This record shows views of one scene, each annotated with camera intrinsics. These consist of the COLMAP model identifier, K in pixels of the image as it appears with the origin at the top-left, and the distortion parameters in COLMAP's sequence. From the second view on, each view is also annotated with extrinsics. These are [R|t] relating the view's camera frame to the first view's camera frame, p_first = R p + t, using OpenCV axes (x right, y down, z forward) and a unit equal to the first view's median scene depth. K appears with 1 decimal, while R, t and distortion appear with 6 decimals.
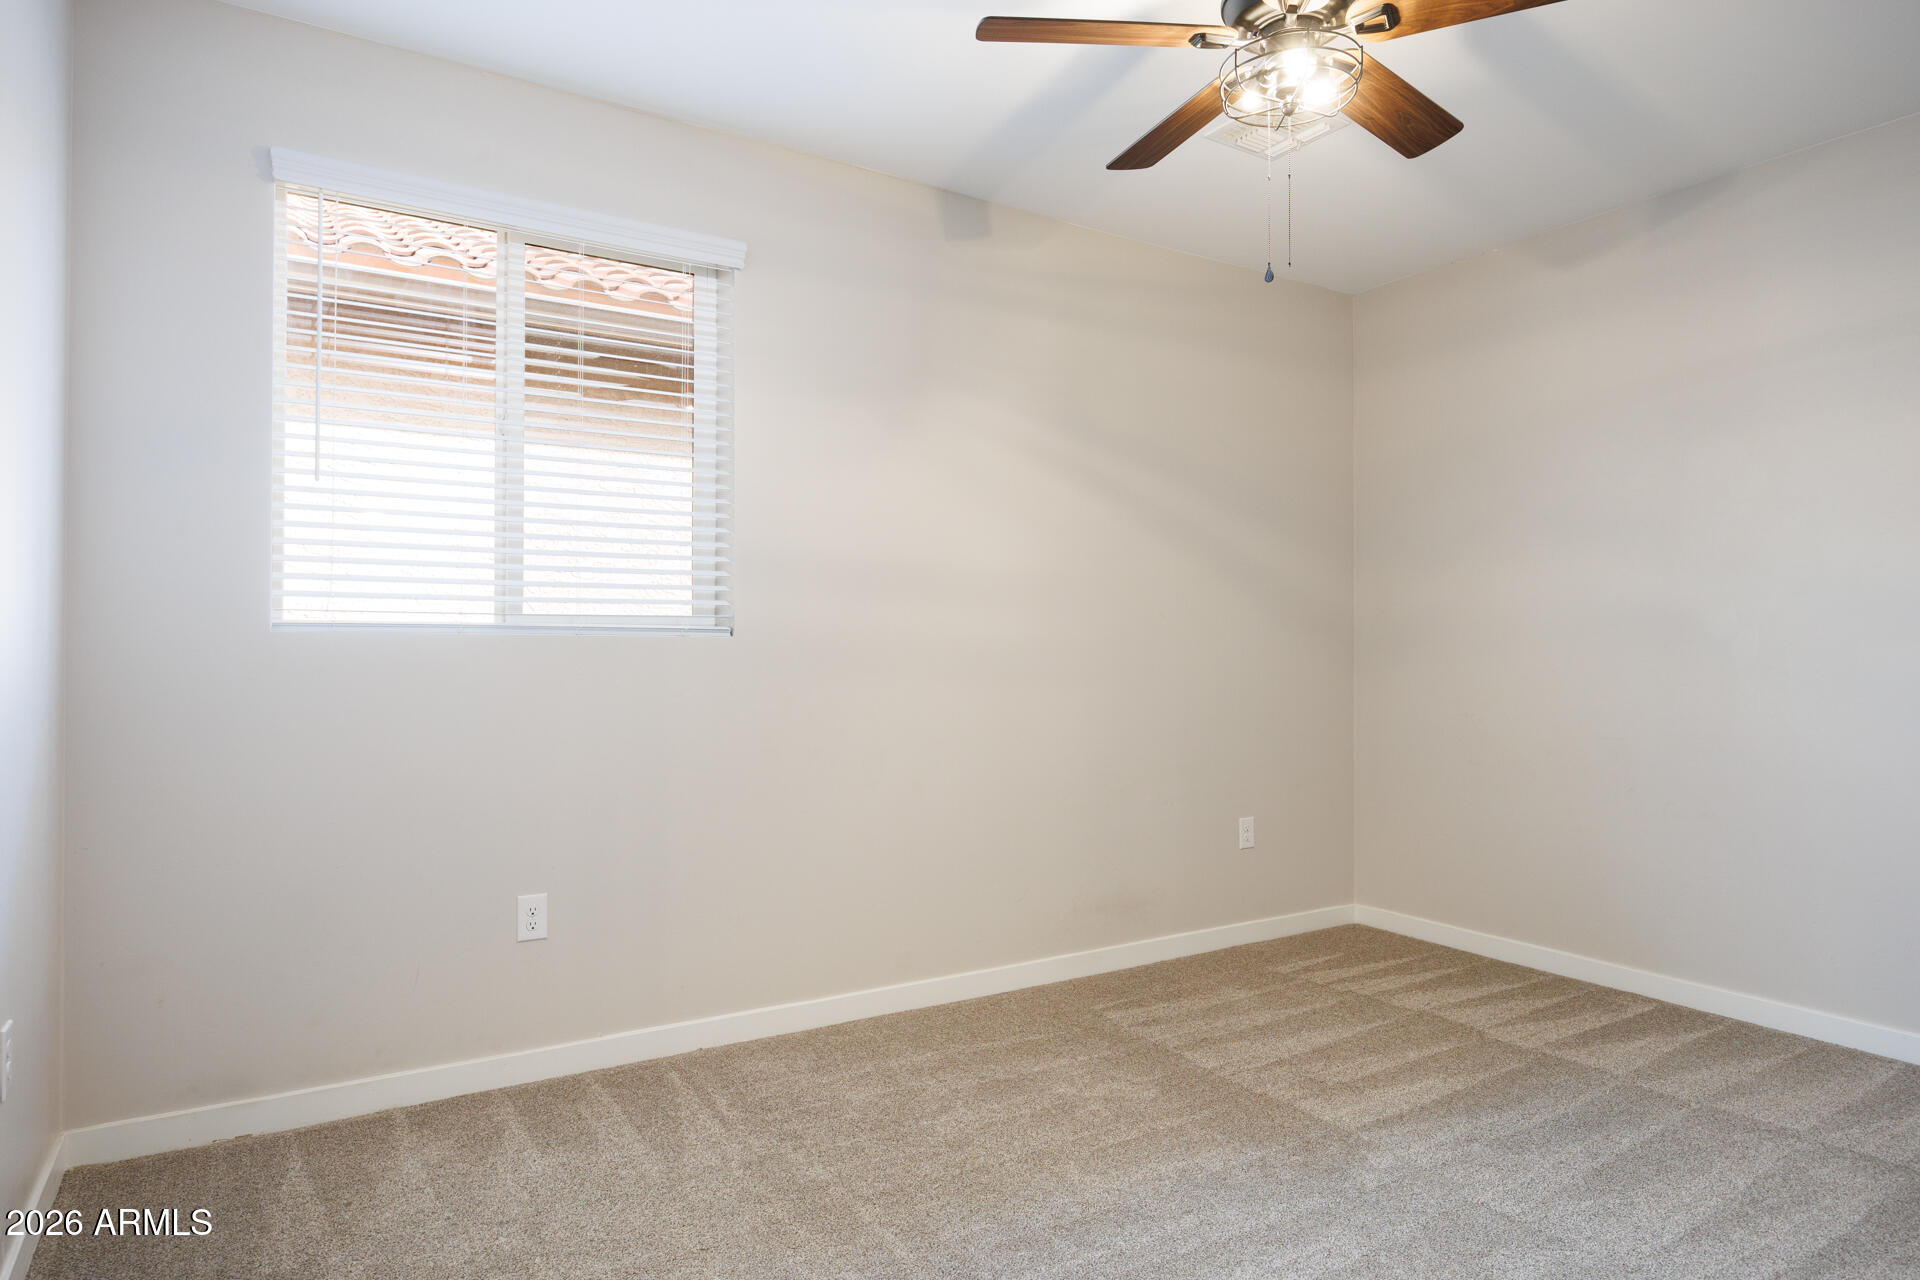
lens RADIAL K [[1132.4, 0, 963.5], [0, 1132.4, 633.6], [0, 0, 1]] dist [-0.004162, 0.000781]
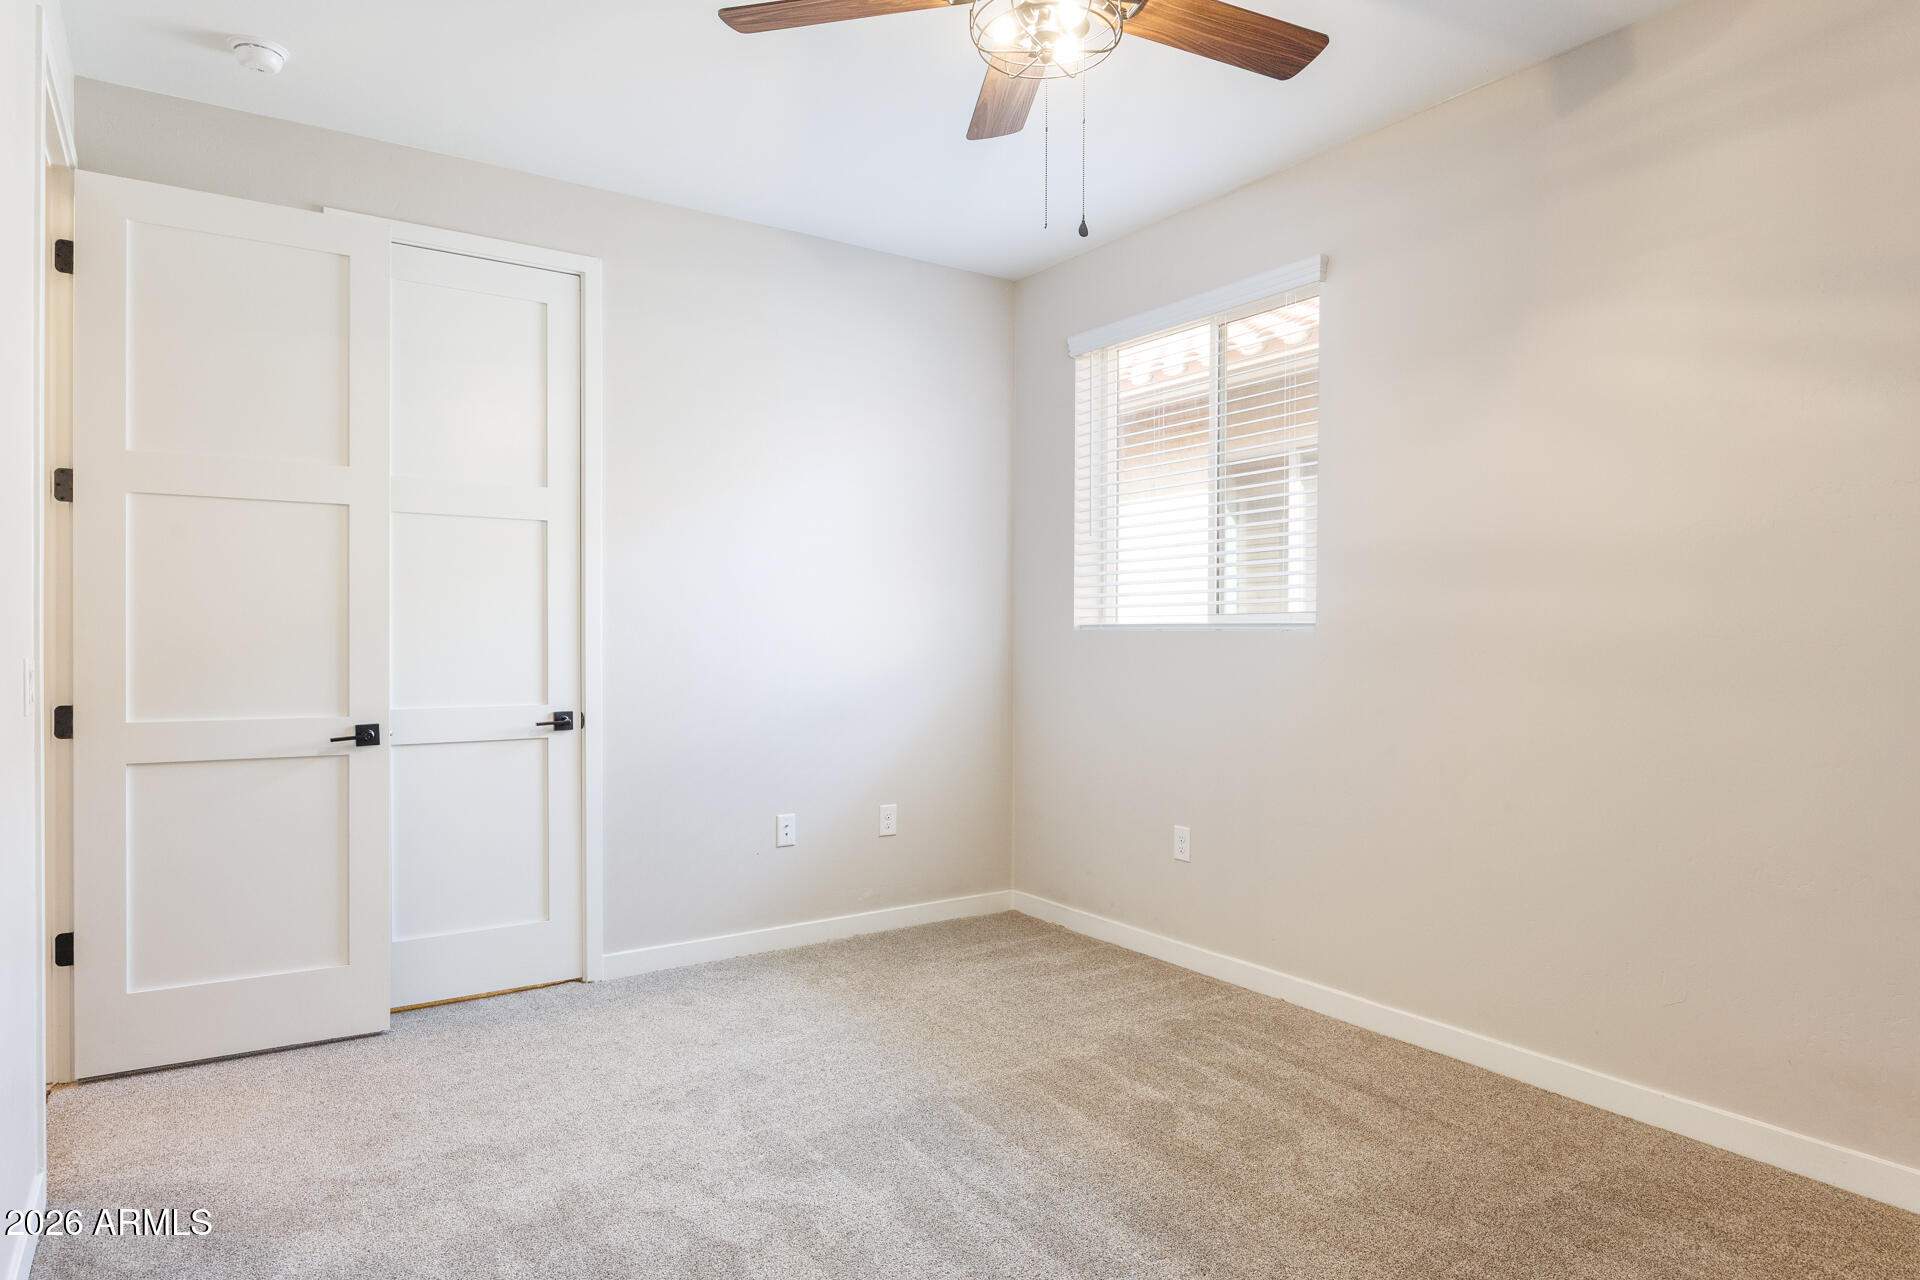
lens RADIAL K [[1132.4, 0, 970.1], [0, 1132.4, 641.4], [0, 0, 1]] dist [-0.004162, 0.000781]
pose [[0.035164, 0.009827, -0.999333, 0.946761], [0.024451, 0.999644, 0.010690, -0.008217], [0.999082, -0.024811, 0.034911, 0.713583]]
